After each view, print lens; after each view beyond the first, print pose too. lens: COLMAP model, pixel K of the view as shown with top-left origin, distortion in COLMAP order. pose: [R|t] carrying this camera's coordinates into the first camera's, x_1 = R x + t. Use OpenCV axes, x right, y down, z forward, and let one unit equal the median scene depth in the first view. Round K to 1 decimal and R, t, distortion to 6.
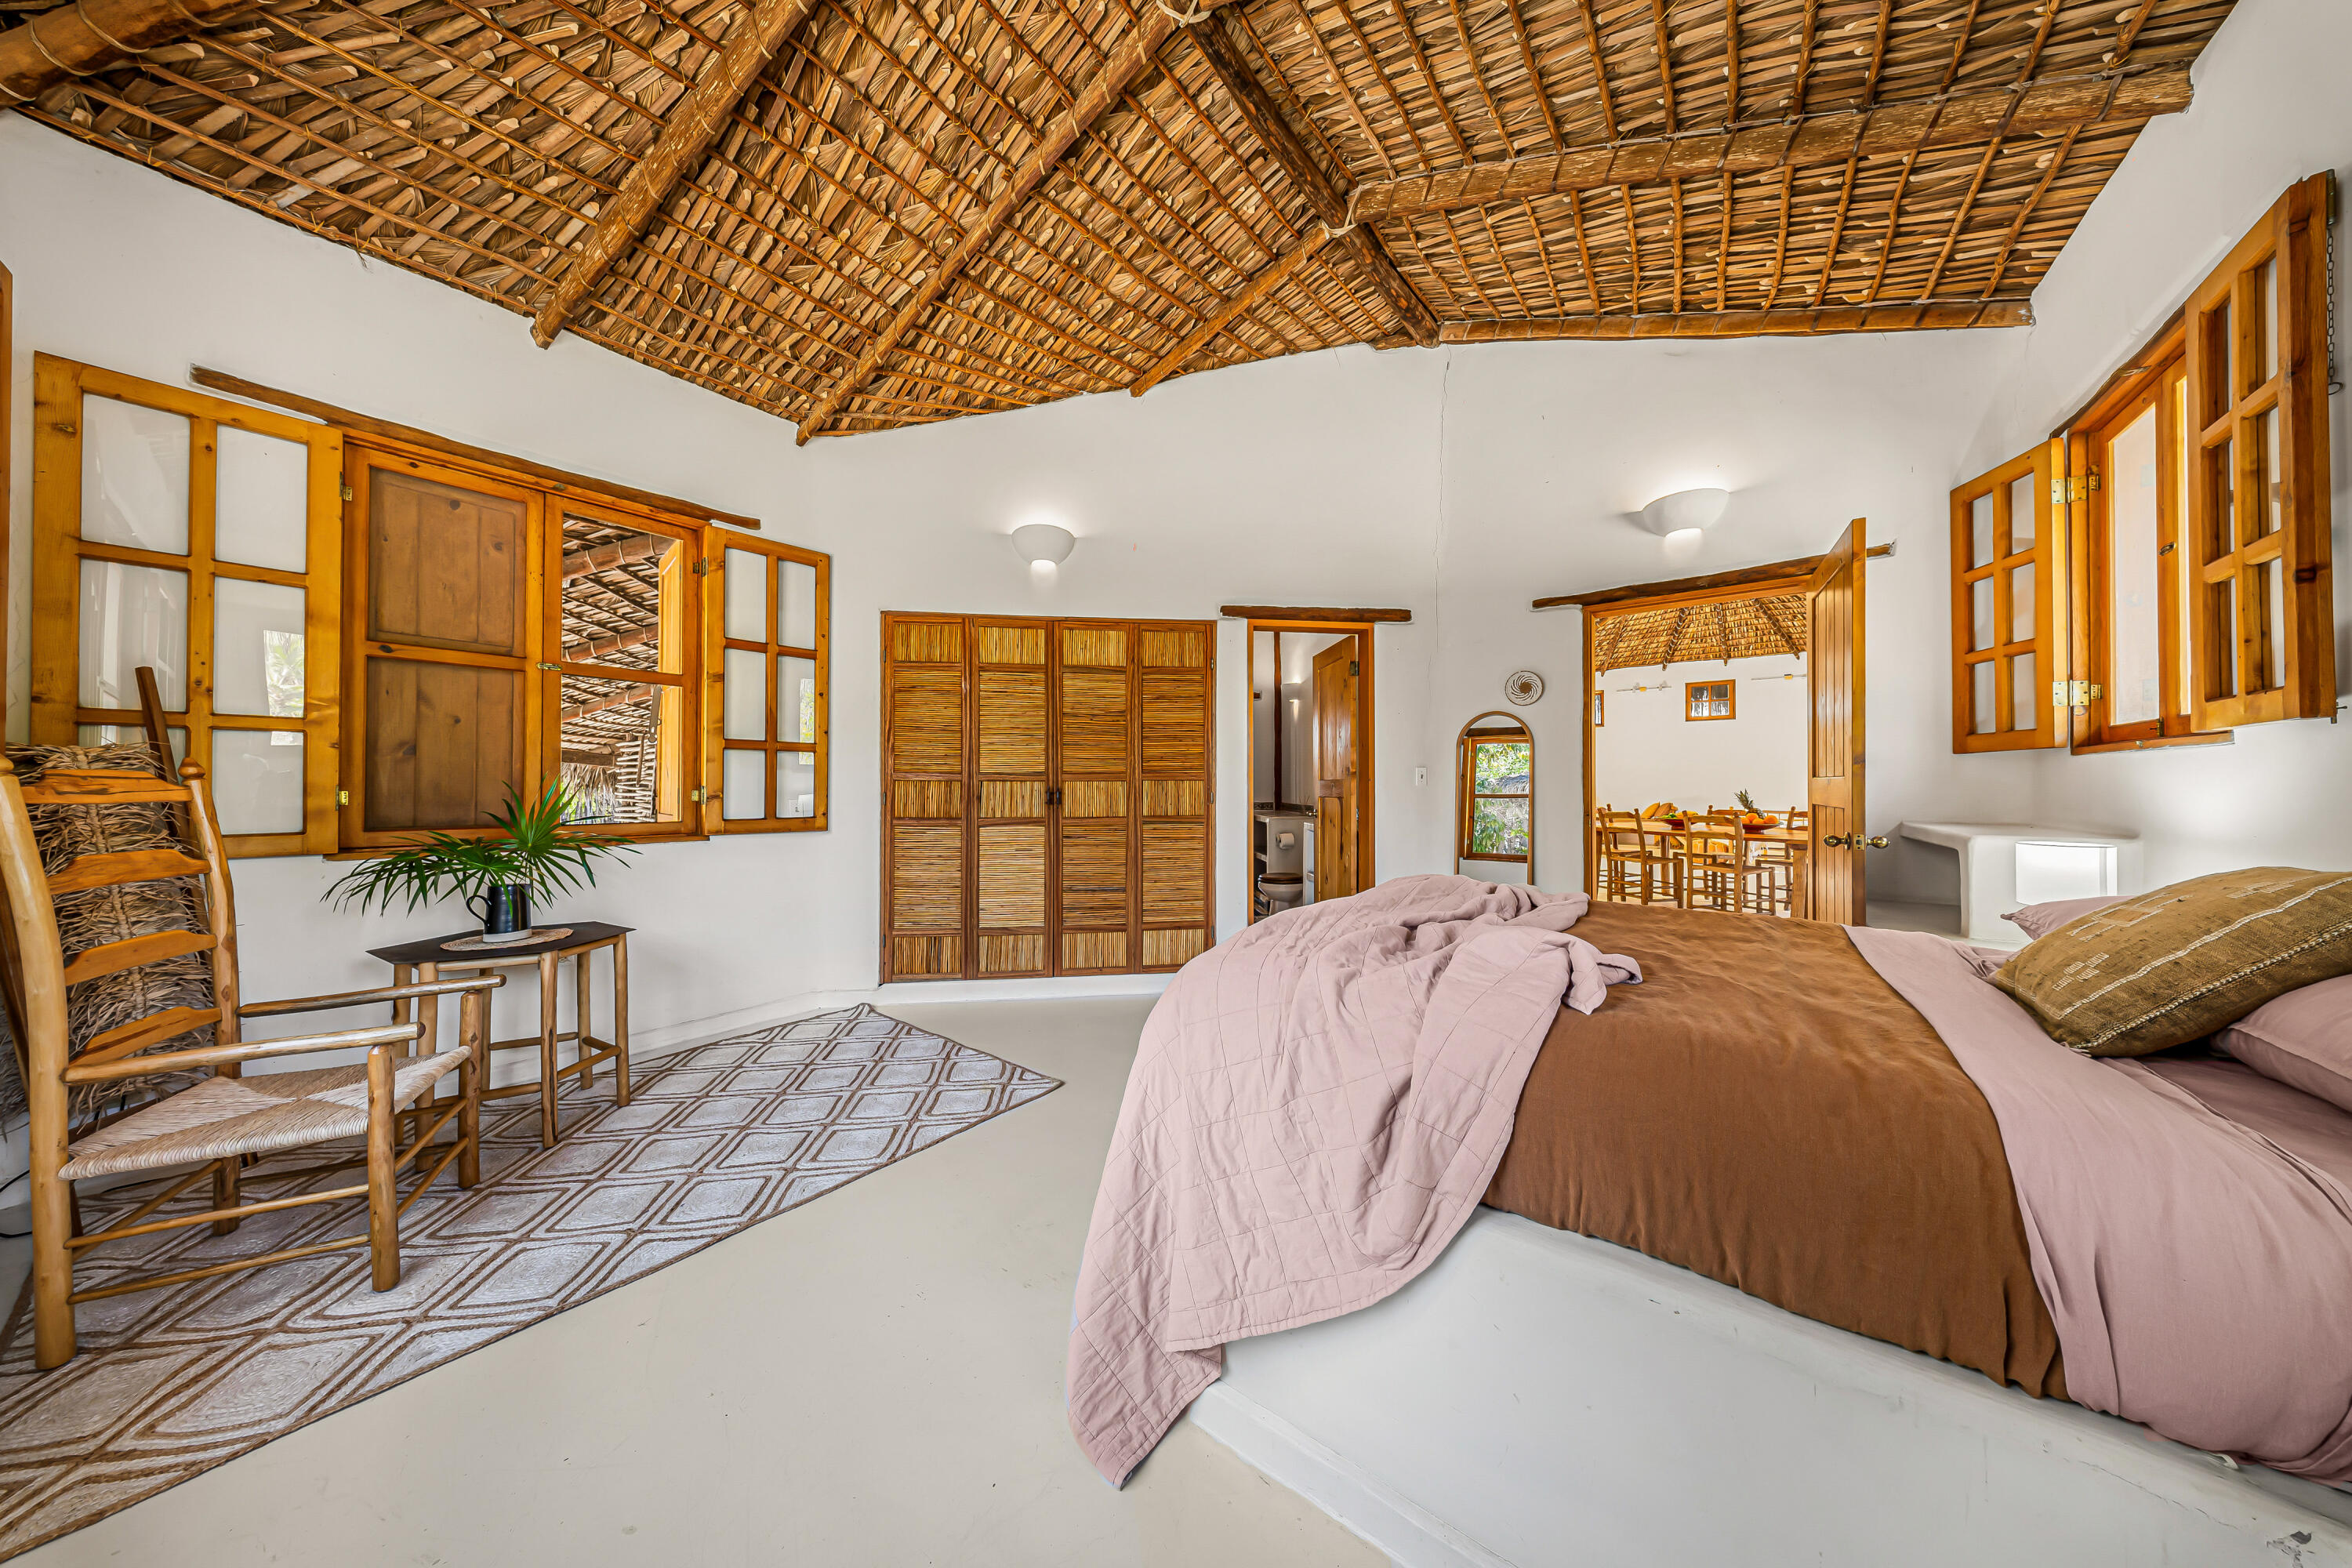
lens RADIAL K [[683.6, 0, 1176.0], [0, 683.6, 784.0], [0, 0, 1]] dist [-0.000663, -0.000074]
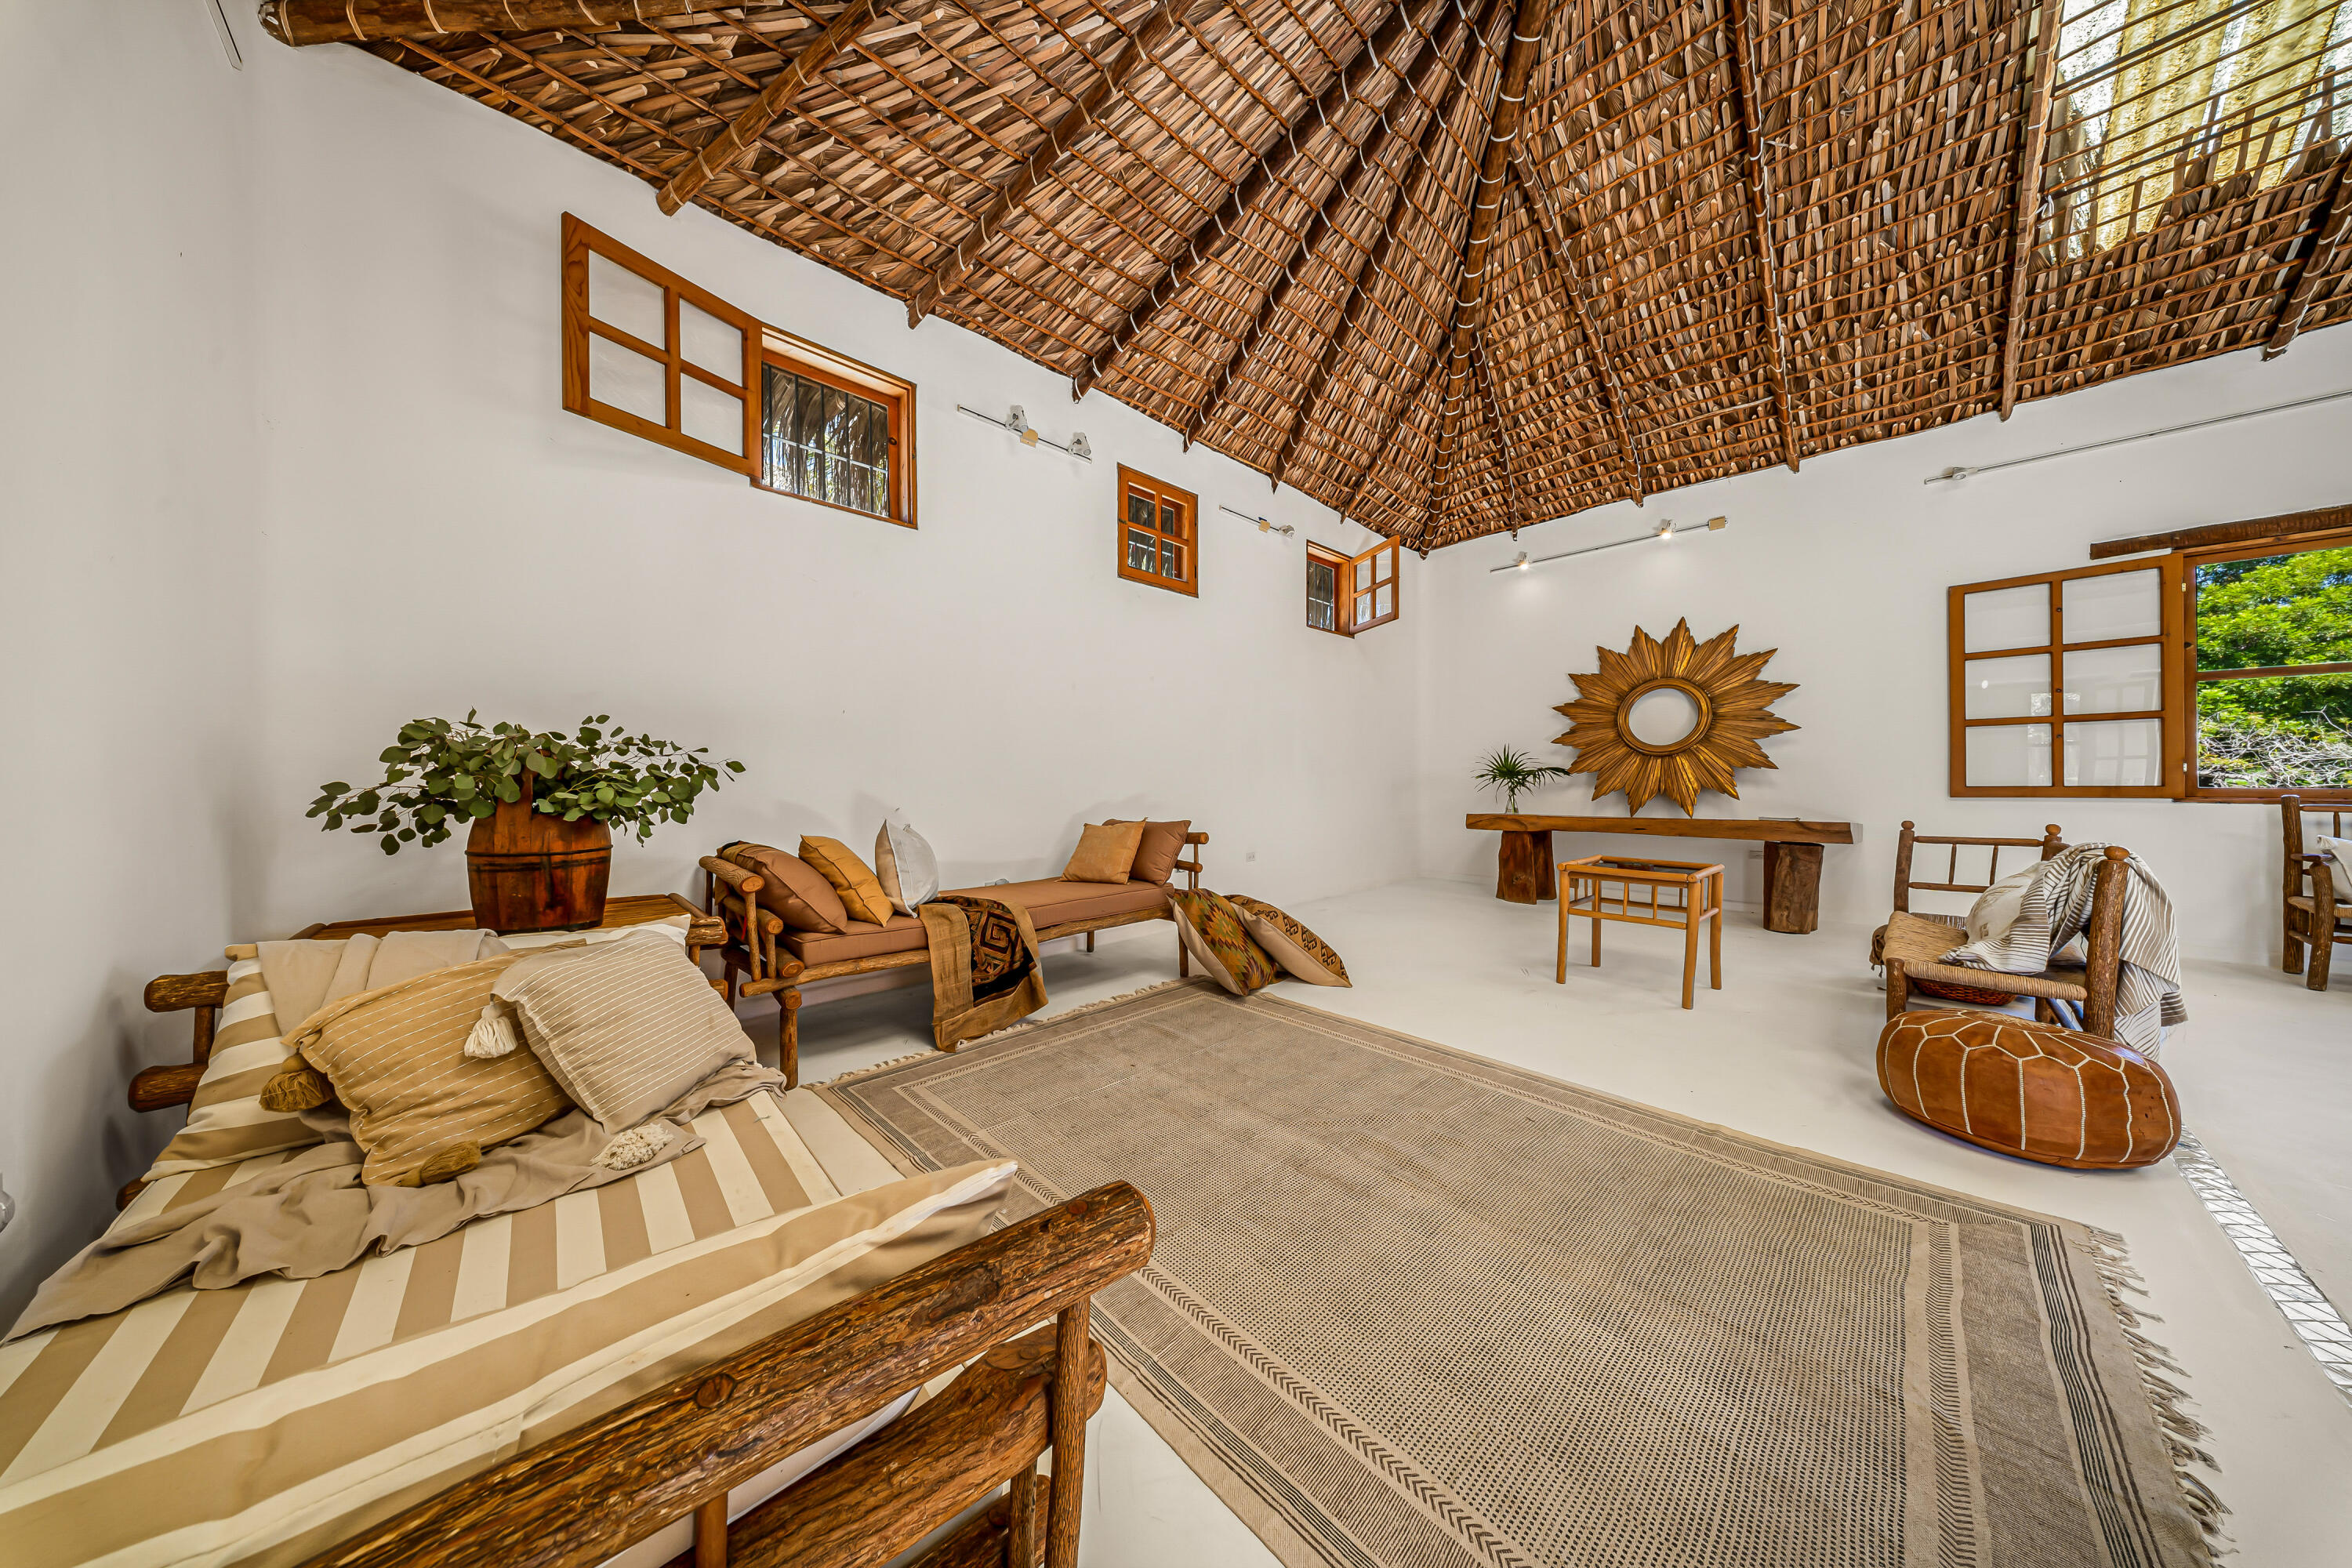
lens RADIAL K [[683.6, 0, 1176.0], [0, 683.6, 784.0], [0, 0, 1]] dist [-0.000663, -0.000074]
pose [[0.153213, -0.004524, 0.988183, 0.427037], [-0.002319, 0.999985, 0.004937, 0.009667], [-0.988191, -0.003048, 0.153200, 0.945464]]
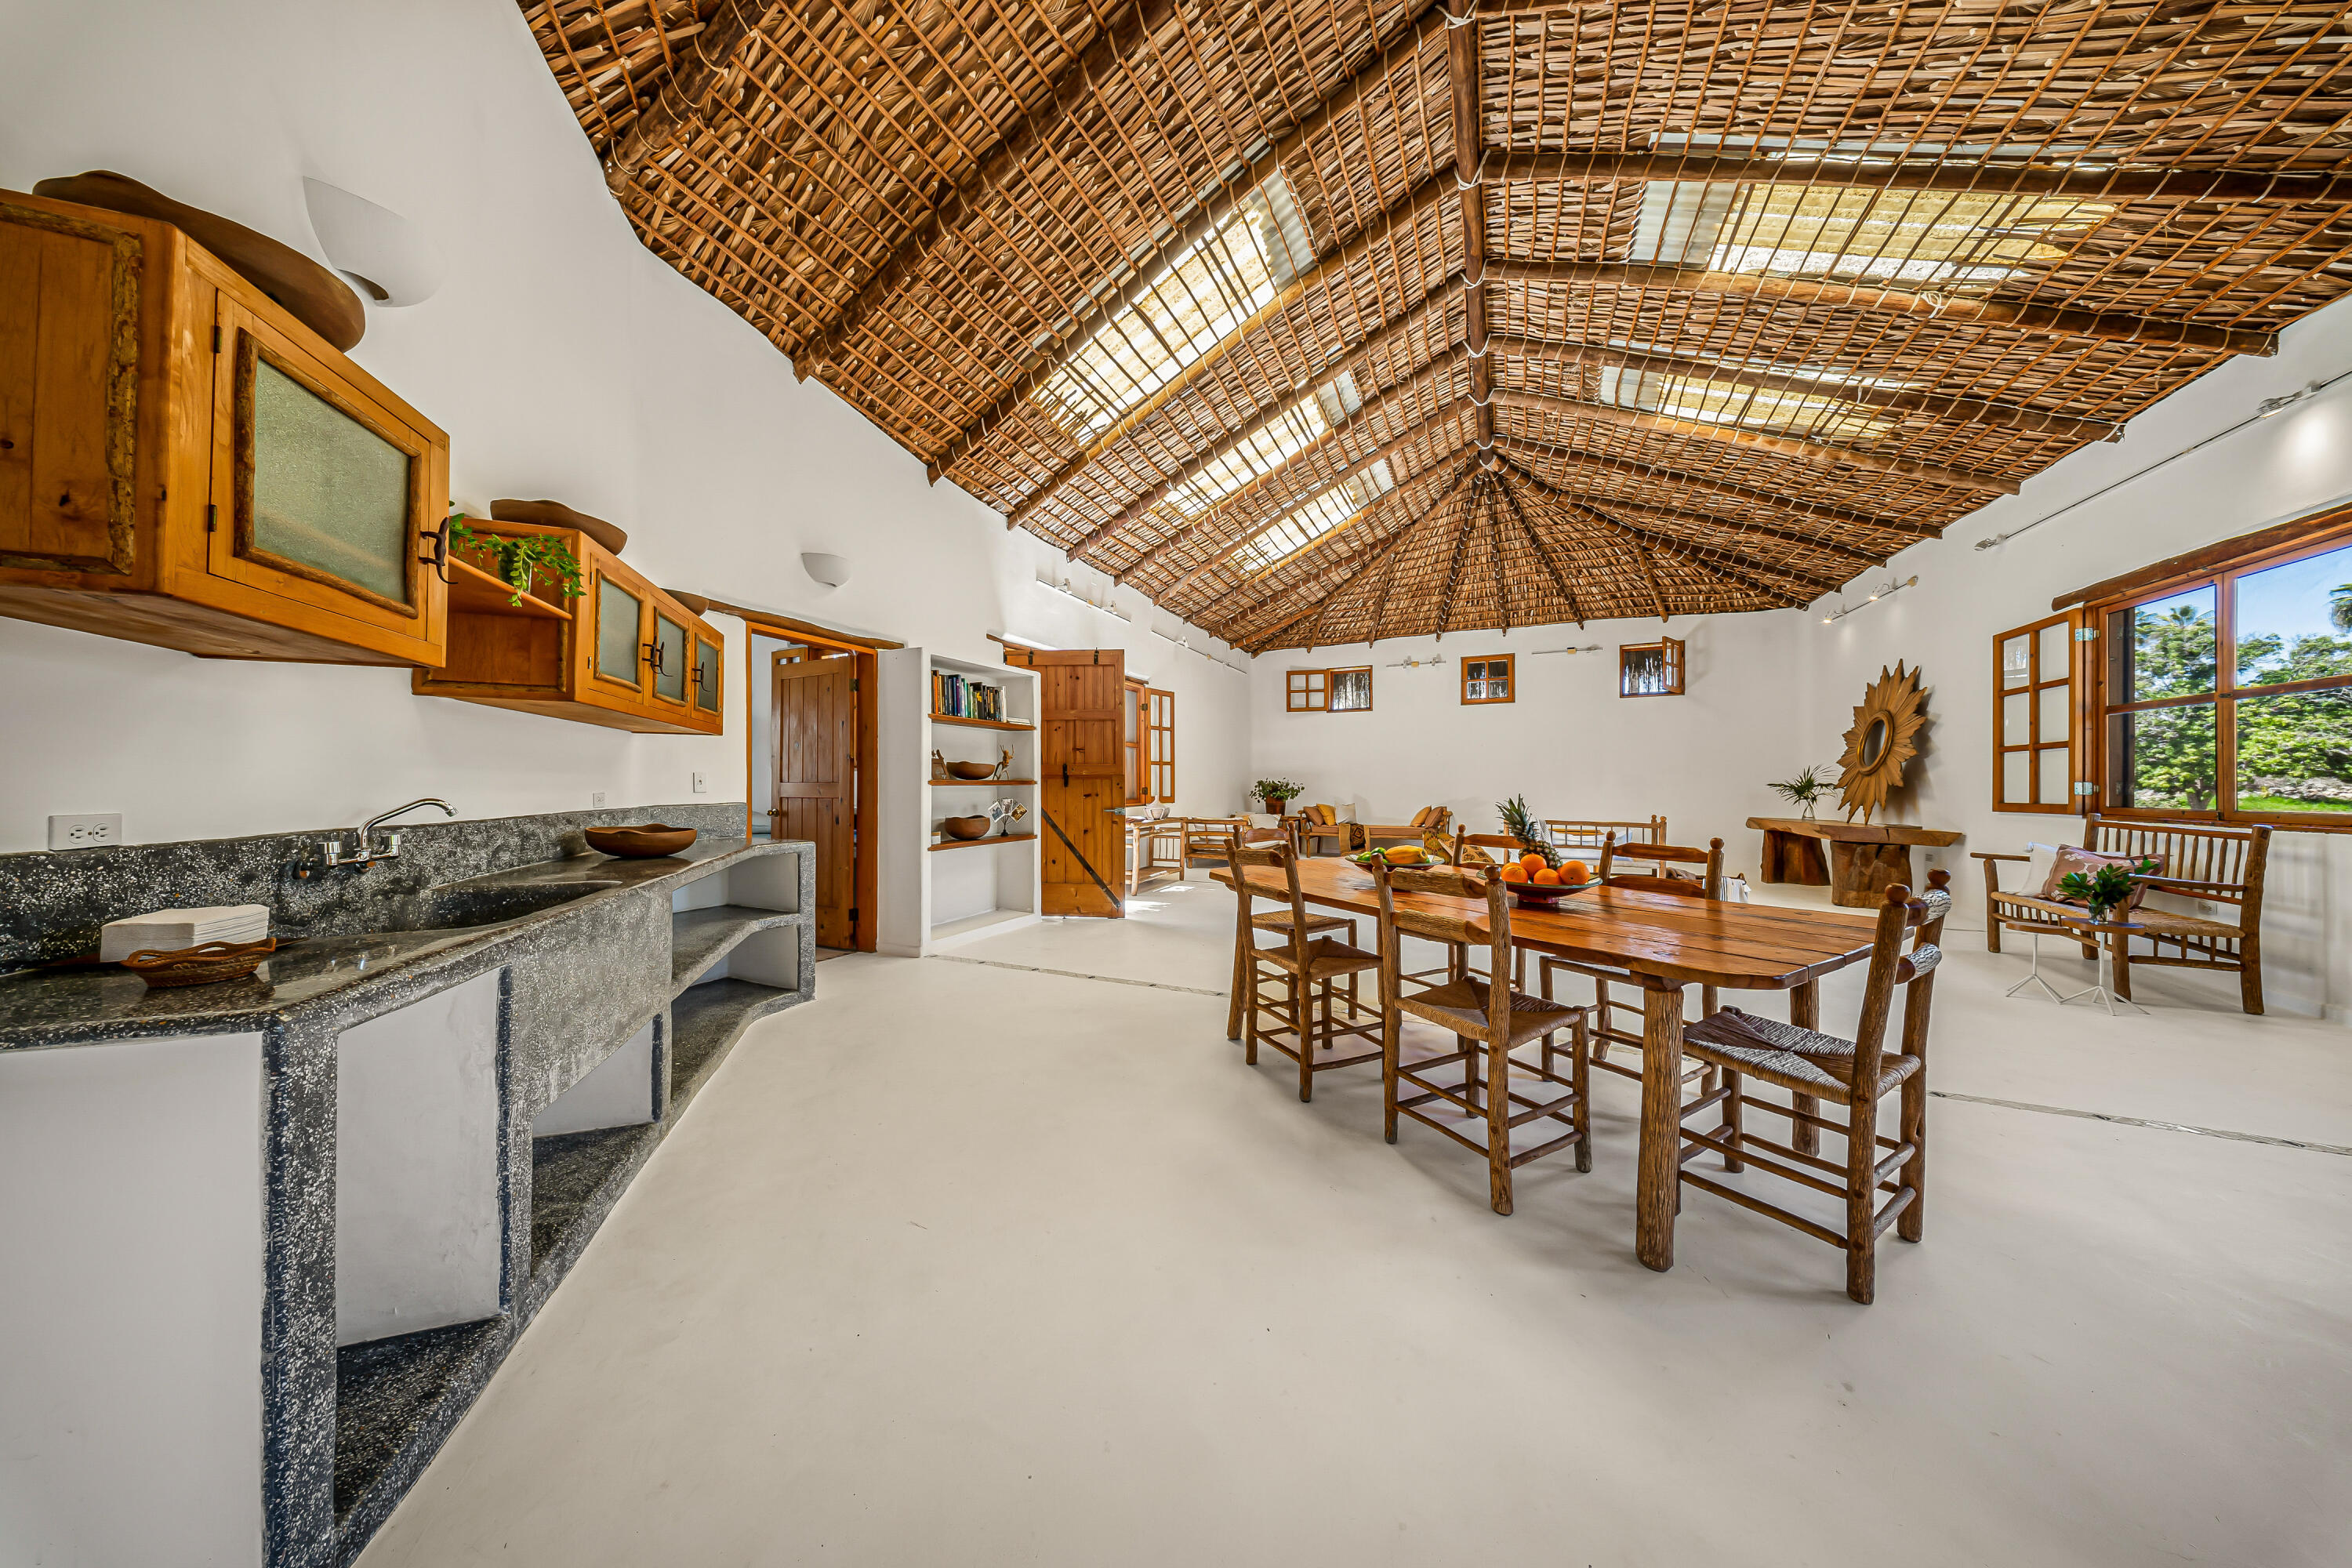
lens RADIAL K [[683.6, 0, 1176.0], [0, 683.6, 784.0], [0, 0, 1]] dist [-0.000663, -0.000074]
pose [[0.976125, 0.000302, 0.217211, 0.251989], [-0.000679, 0.999998, 0.001665, -0.000057], [-0.217210, -0.001773, 0.976123, 0.298424]]
